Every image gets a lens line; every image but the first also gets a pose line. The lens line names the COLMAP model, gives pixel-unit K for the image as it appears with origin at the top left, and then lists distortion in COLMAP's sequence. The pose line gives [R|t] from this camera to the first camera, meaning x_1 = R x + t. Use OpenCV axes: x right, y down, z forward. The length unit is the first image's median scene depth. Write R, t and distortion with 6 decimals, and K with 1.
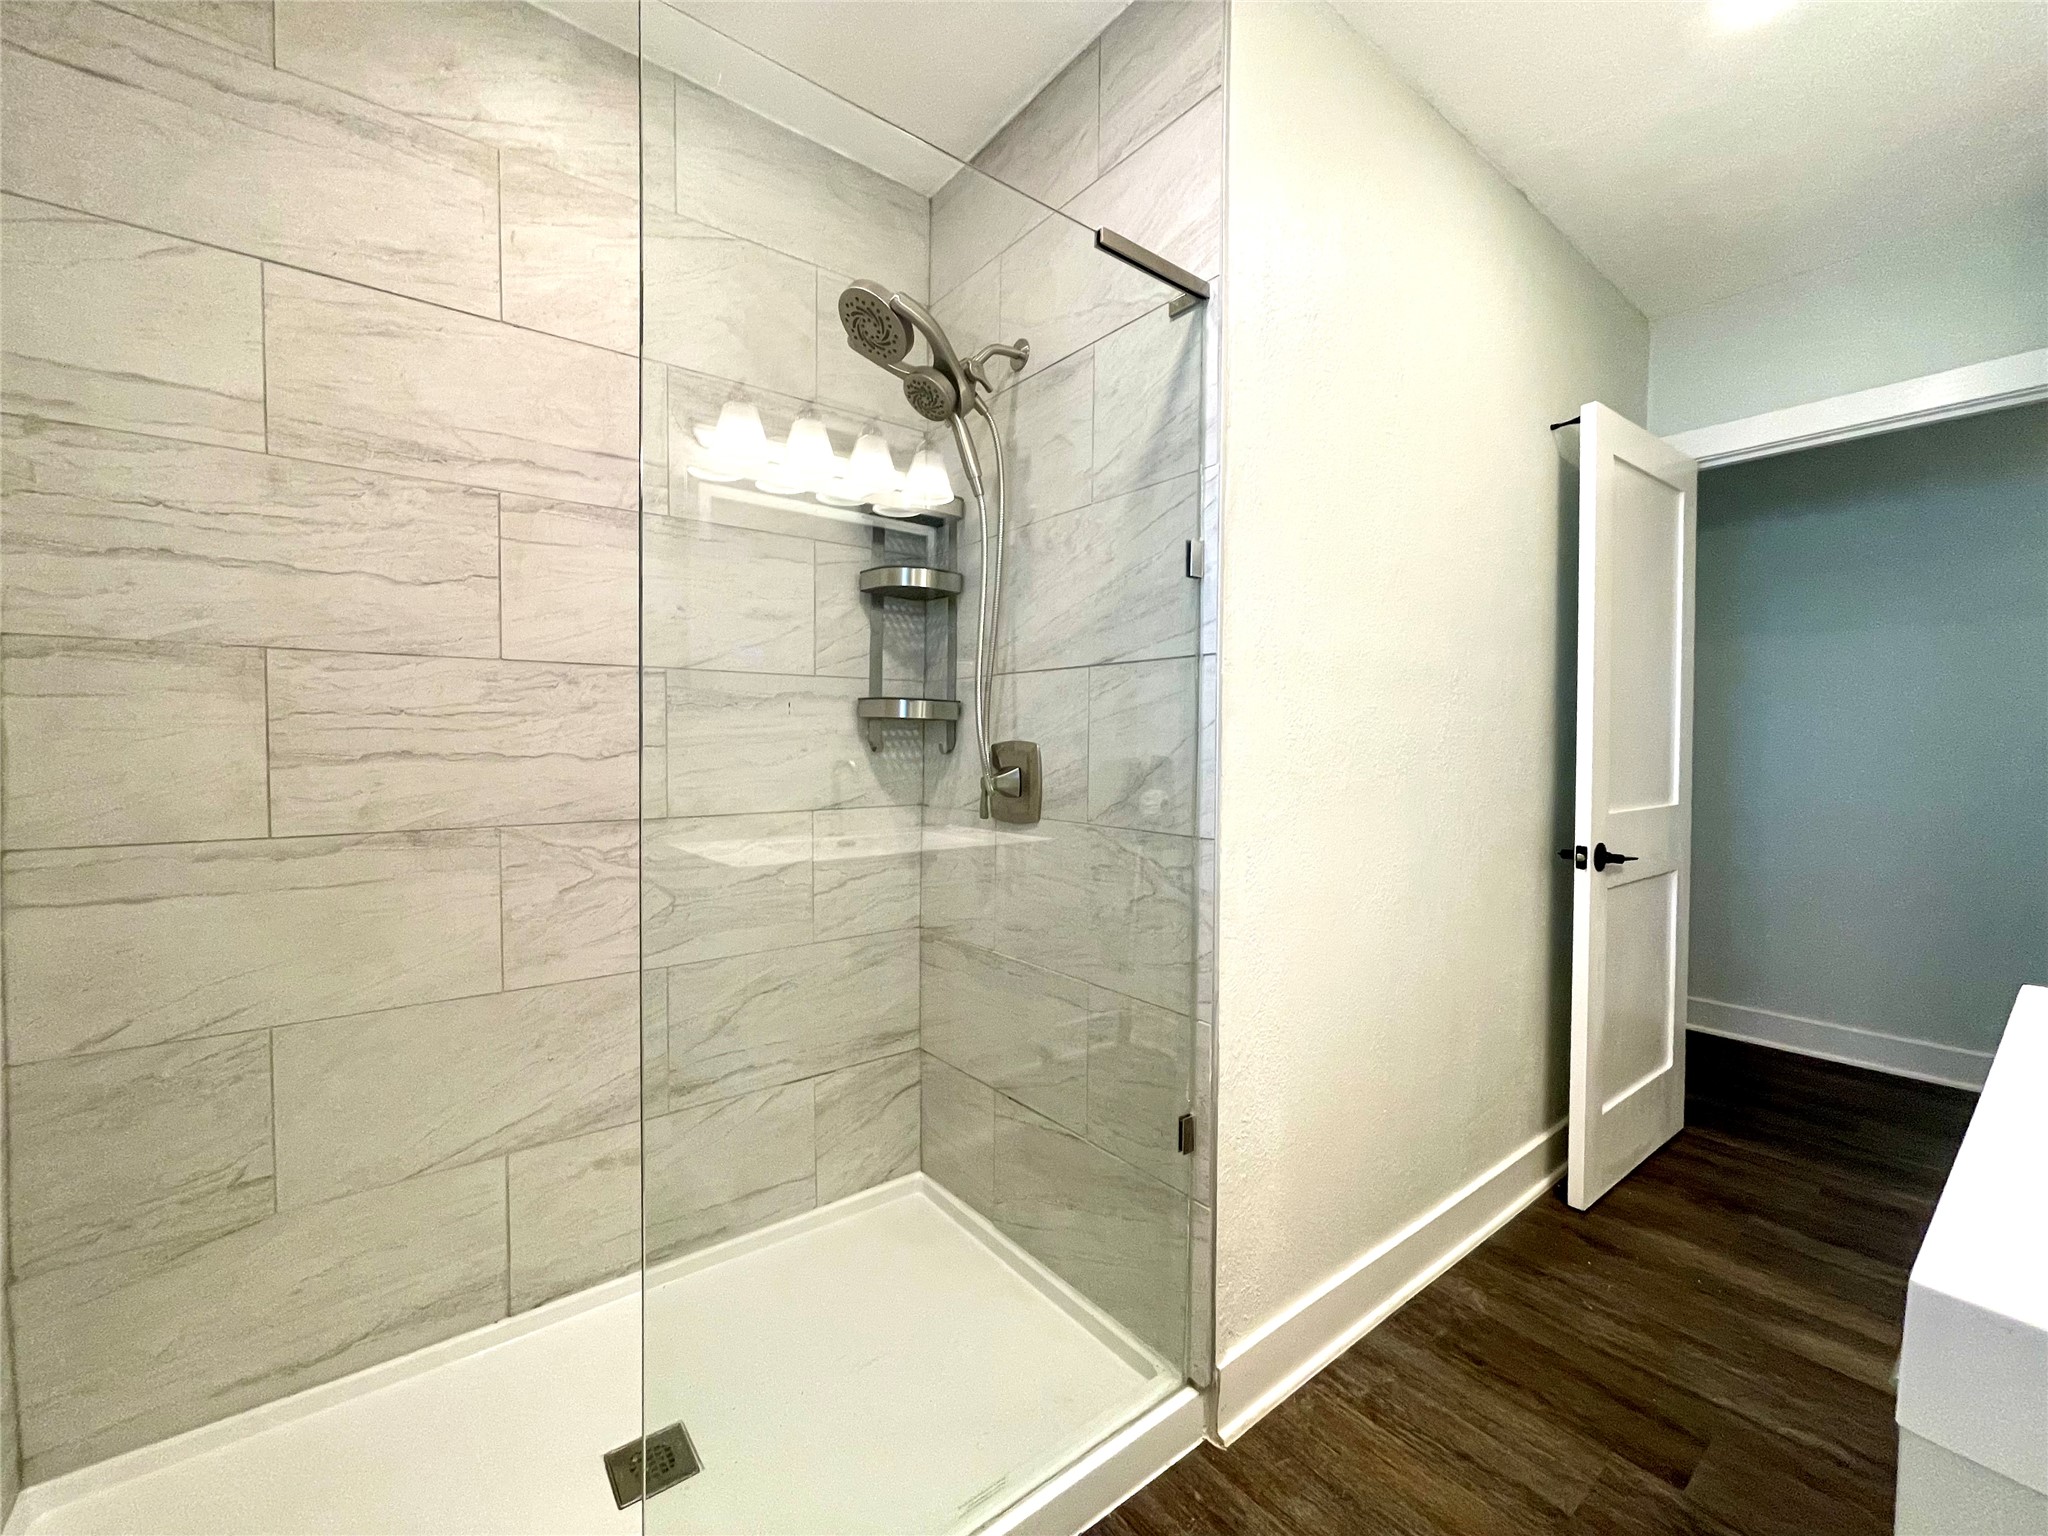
lens RADIAL K [[849.3, 0, 1023.1], [0, 849.3, 762.2], [0, 0, 1]] dist [0.000214, 0.000967]
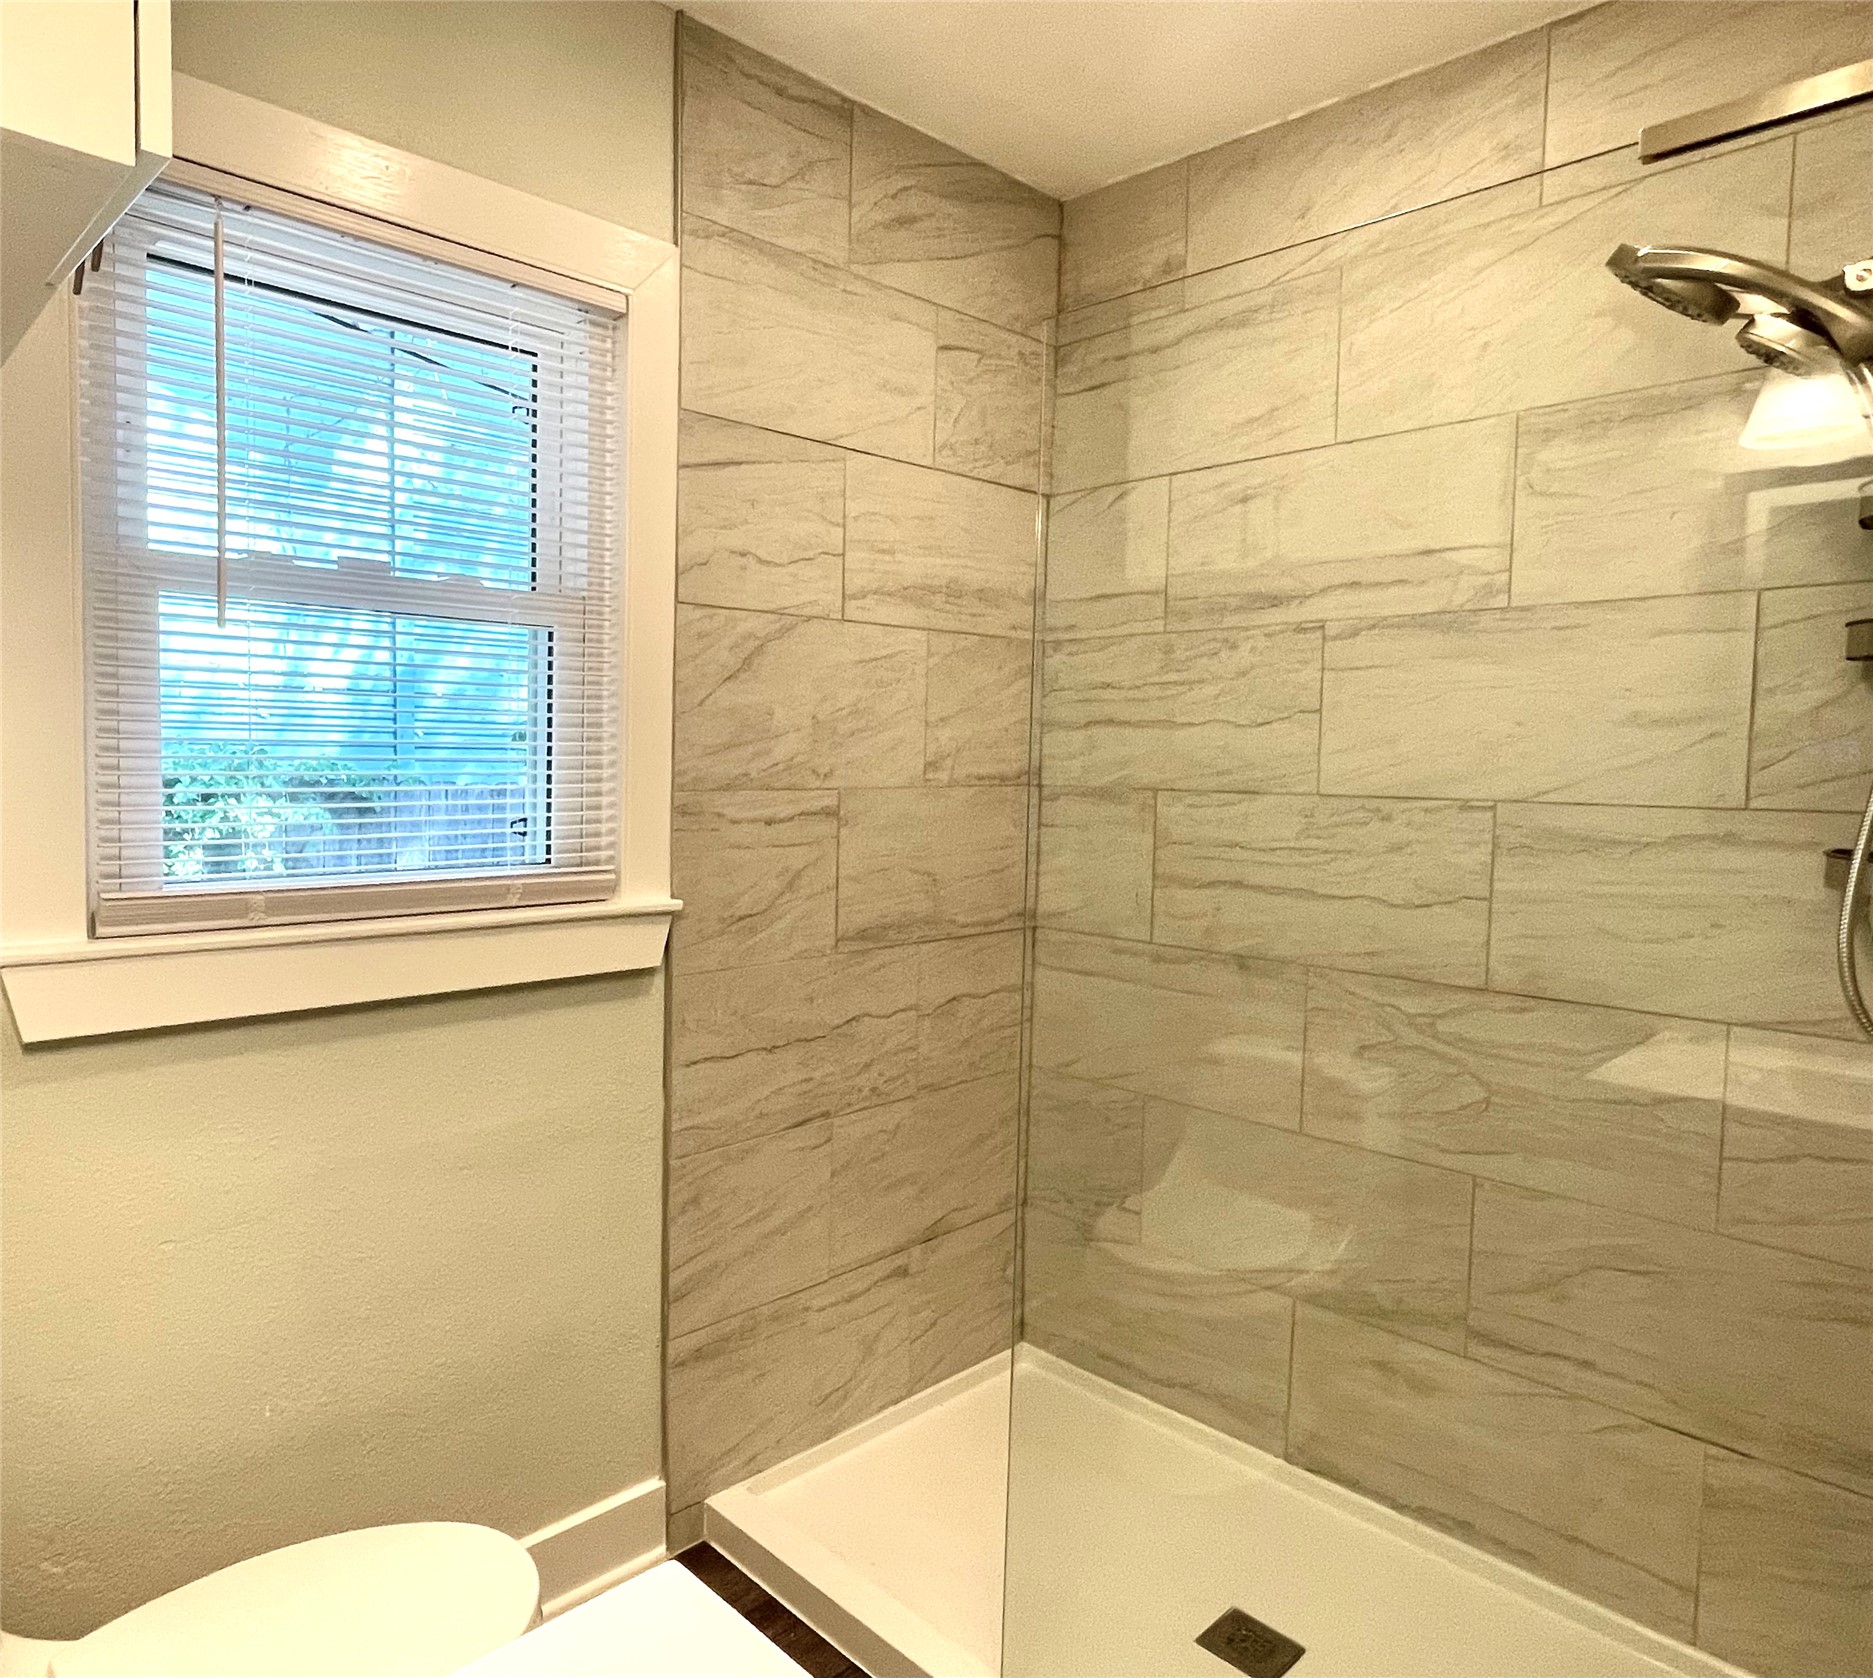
lens RADIAL K [[1242.0, 0, 936.3], [0, 1242.0, 835.4], [0, 0, 1]] dist [-0.005852, 0.002606]
pose [[0.135780, 0.062267, -0.988780, 0.743197], [-0.054046, 0.997003, 0.055363, -0.131772], [0.989264, 0.045922, 0.138738, 0.380735]]
